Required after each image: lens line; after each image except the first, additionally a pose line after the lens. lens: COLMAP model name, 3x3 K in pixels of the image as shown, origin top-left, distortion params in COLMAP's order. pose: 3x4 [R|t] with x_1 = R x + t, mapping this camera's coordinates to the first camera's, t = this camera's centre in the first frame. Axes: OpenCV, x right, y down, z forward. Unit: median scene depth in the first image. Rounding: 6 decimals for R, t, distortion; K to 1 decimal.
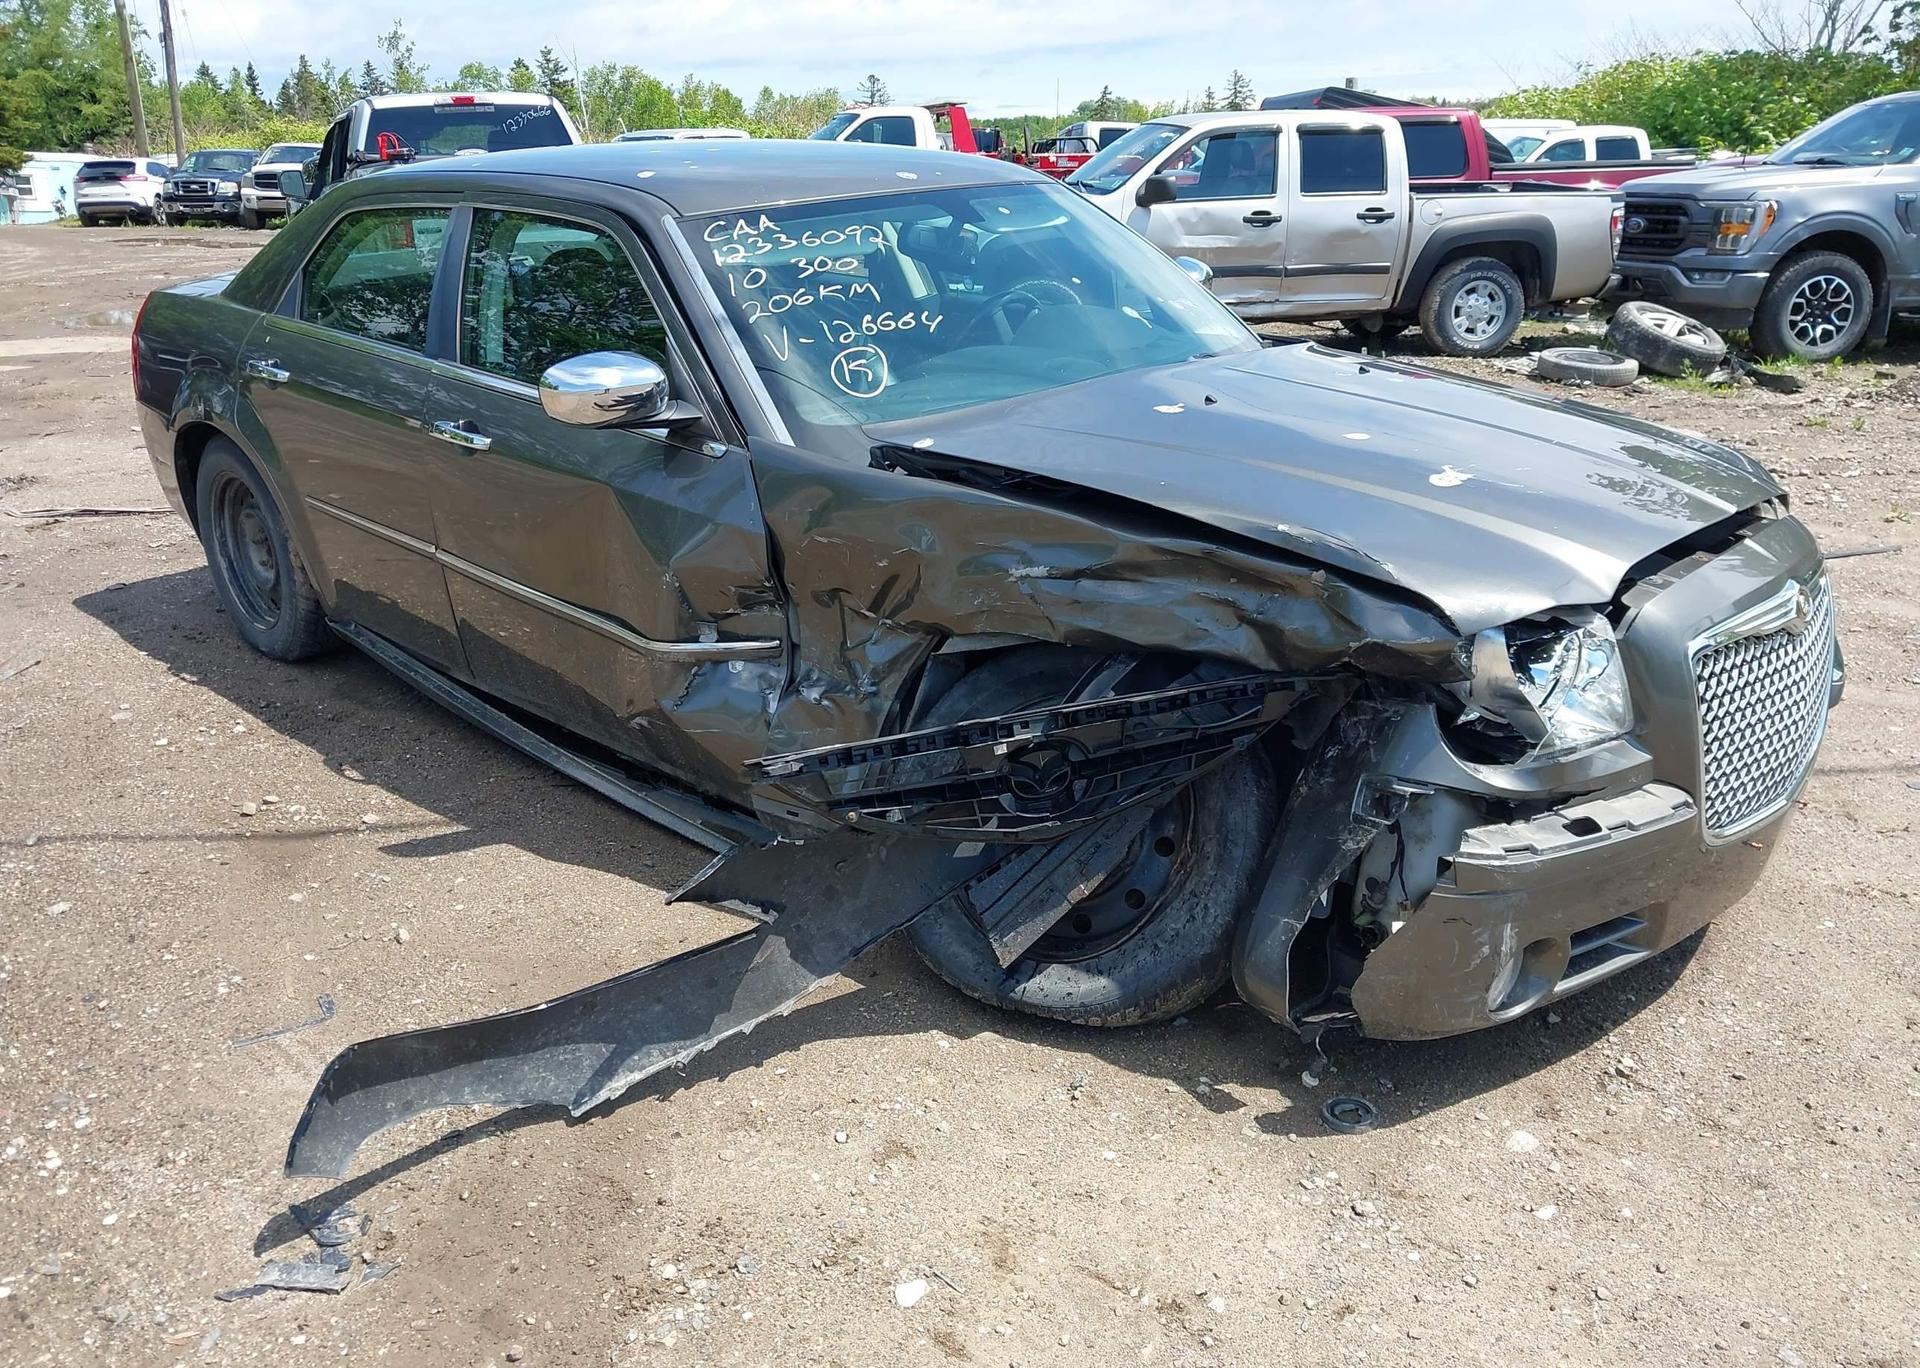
lens RADIAL K [[1539.8, 0, 932.1], [0, 1539.8, 681.2], [0, 0, 1]] dist [0.047484, -0.087900]
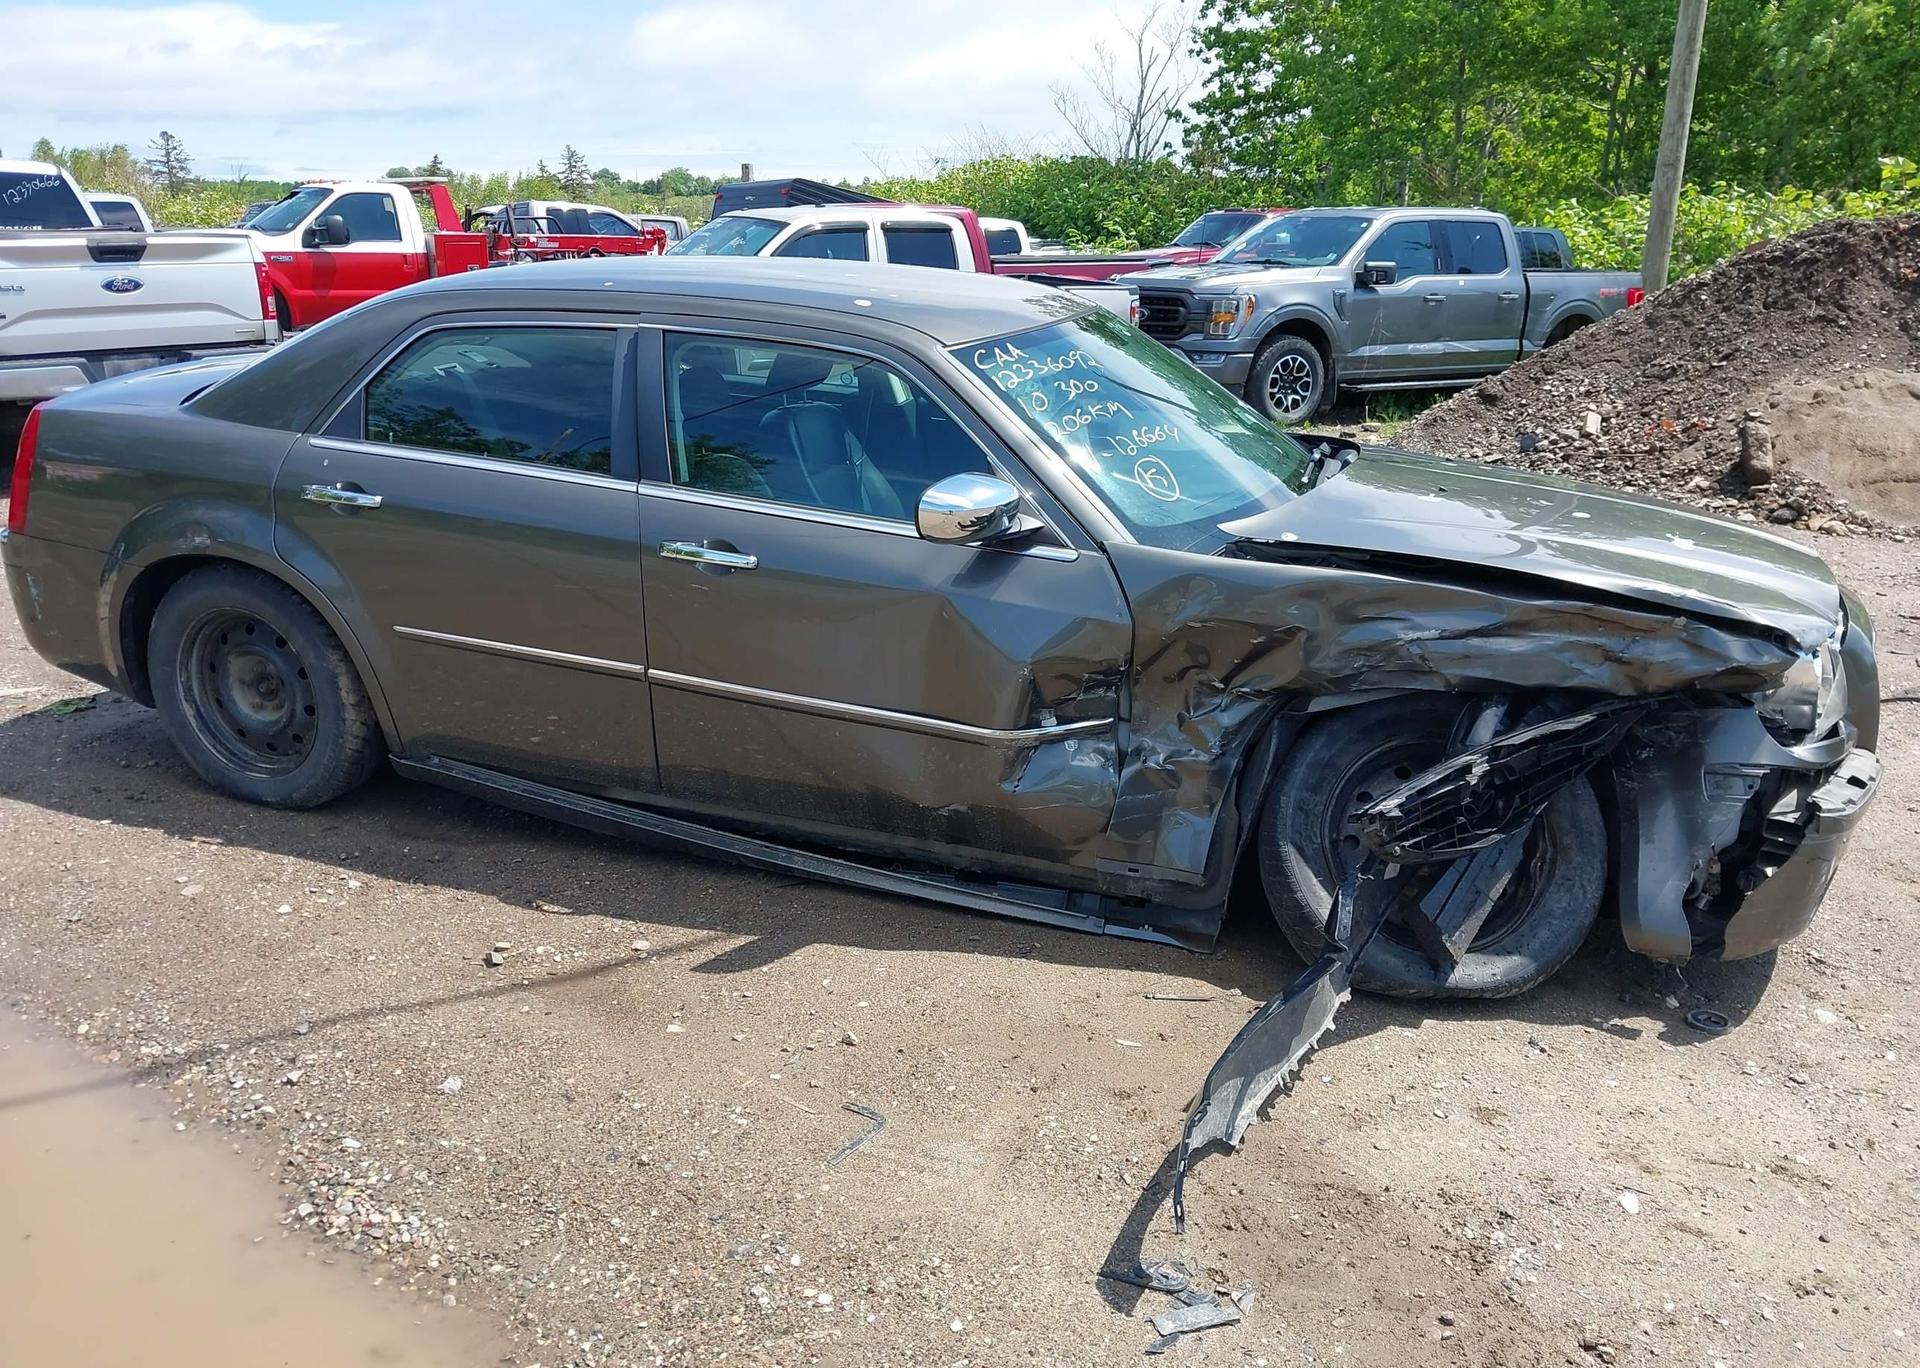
lens RADIAL K [[1544.0, 0, 938.1], [0, 1544.0, 684.3], [0, 0, 1]] dist [0.014601, -0.016151]
pose [[0.912954, -0.092691, 0.397396, -0.190559], [0.108742, 0.993907, -0.017992, -0.012829], [-0.393307, 0.059640, 0.917471, 0.006279]]
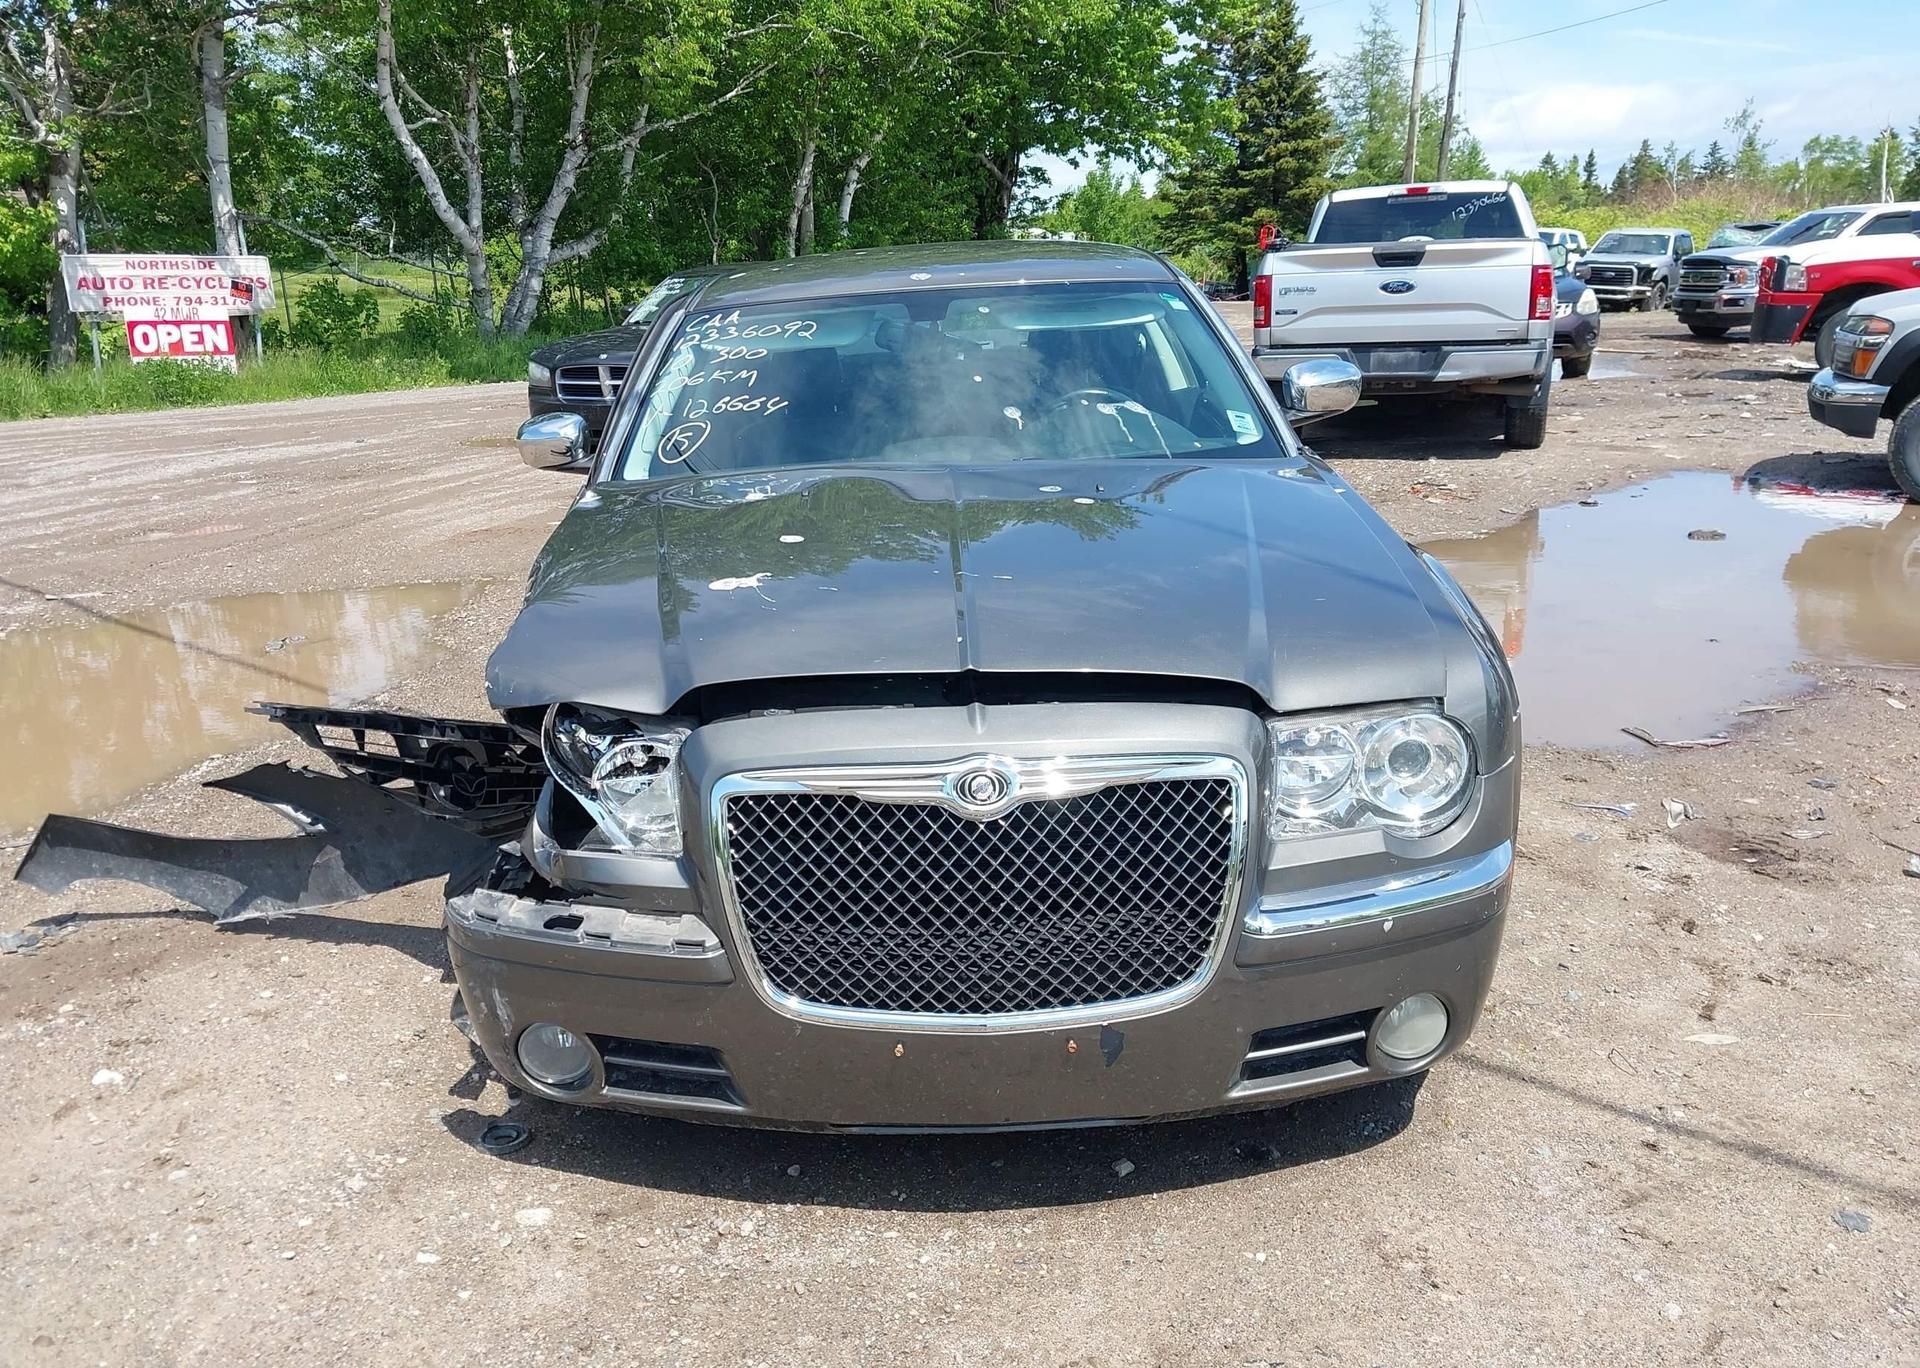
lens RADIAL K [[1516.8, 0, 958.4], [0, 1516.8, 713.1], [0, 0, 1]] dist [0.005517, 0.007808]
pose [[0.696453, 0.196410, -0.690200, 0.269790], [-0.212837, 0.975073, 0.062710, -0.033784], [0.685313, 0.103226, 0.720896, 0.096710]]
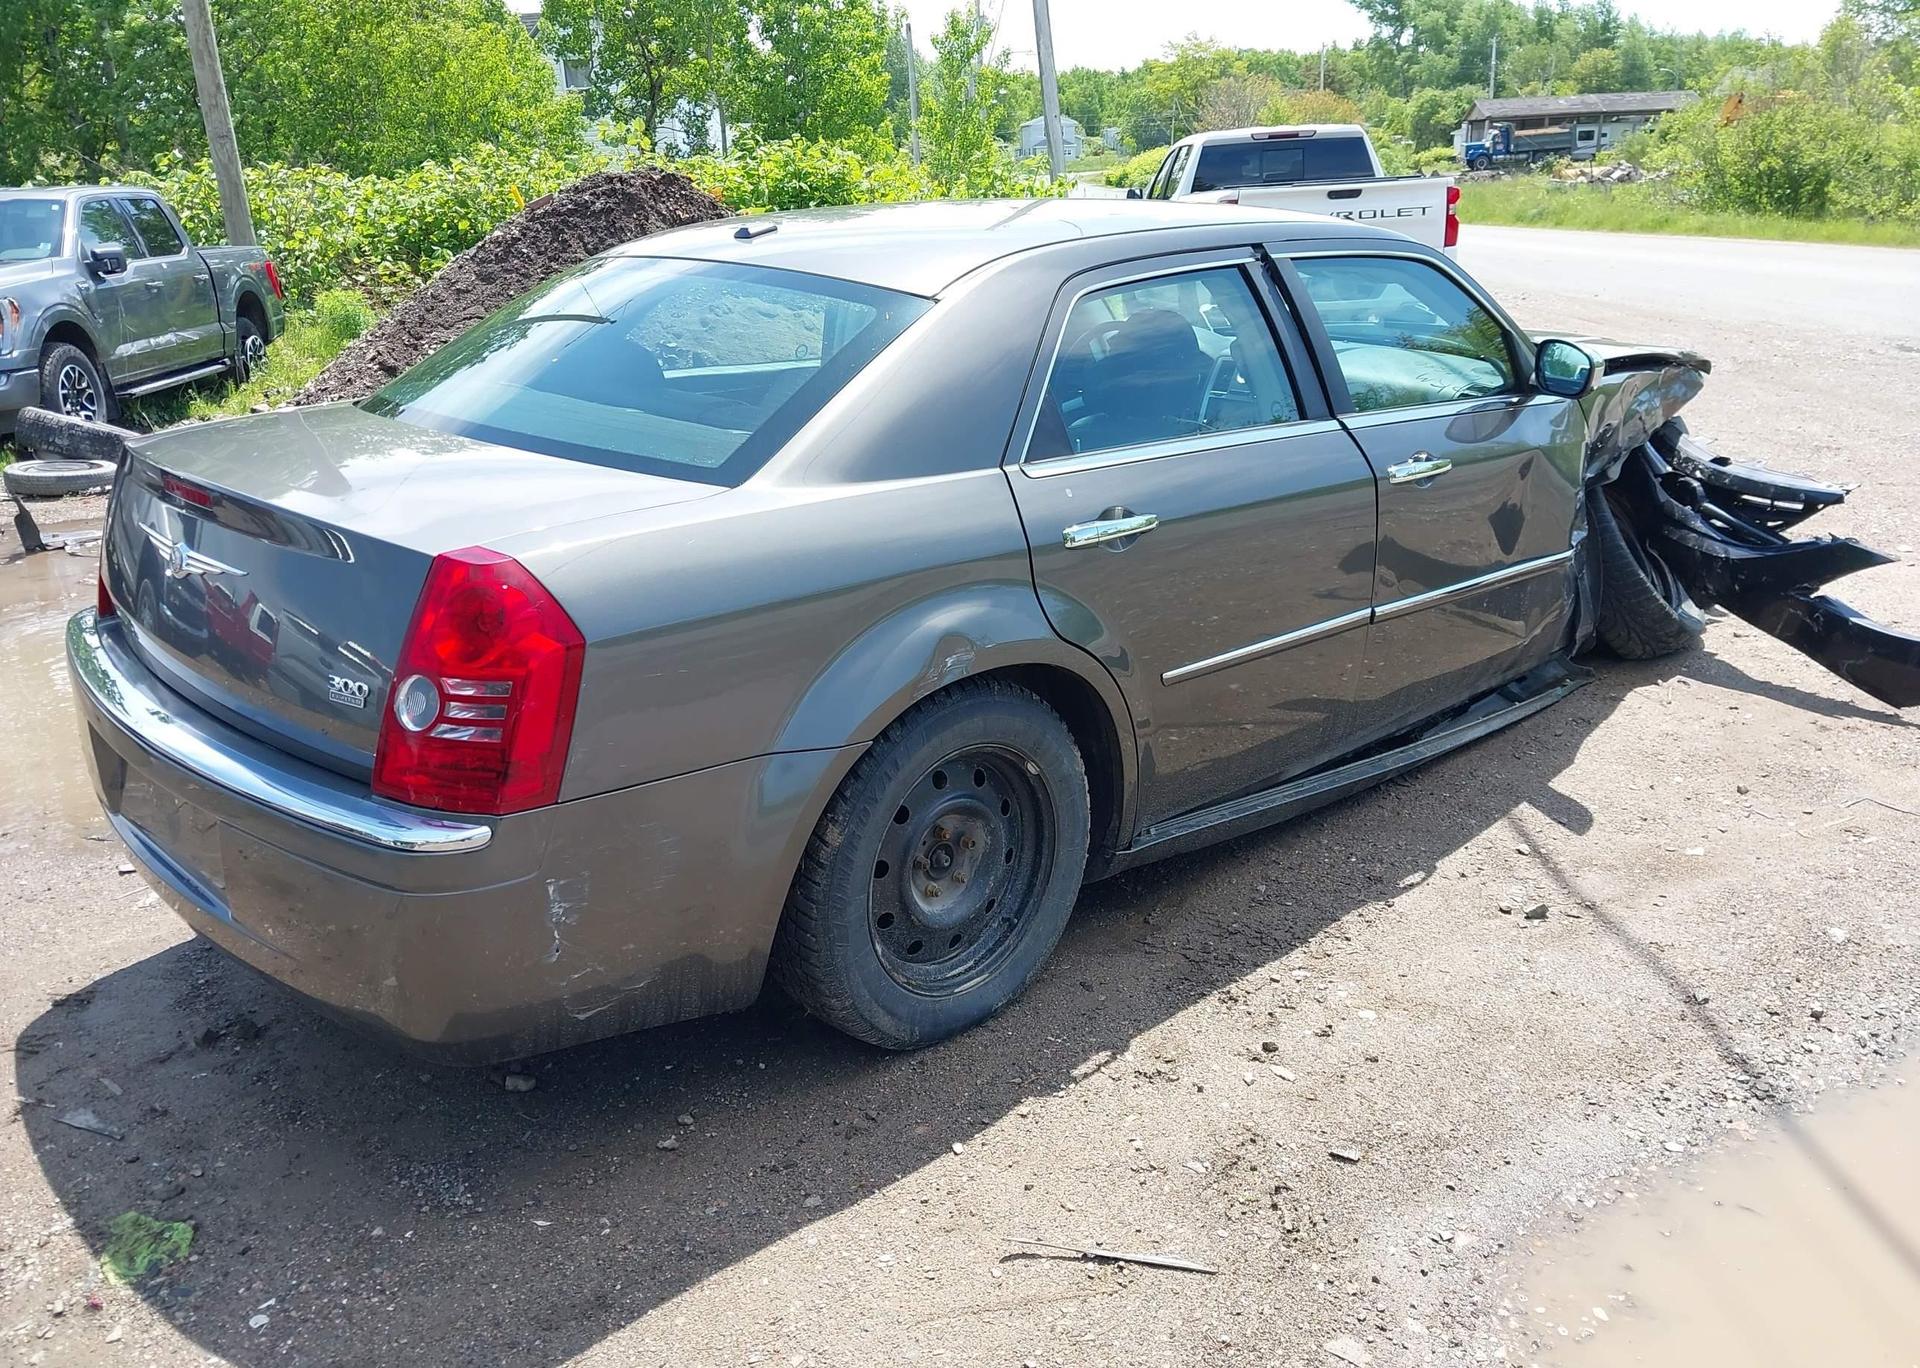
lens RADIAL K [[1544.0, 0, 938.1], [0, 1544.0, 684.3], [0, 0, 1]] dist [0.014601, -0.016151]
pose [[0.045386, -0.300876, 0.952583, -0.441335], [0.364780, 0.892709, 0.264585, -0.138836], [-0.929987, 0.335475, 0.150270, 0.395334]]
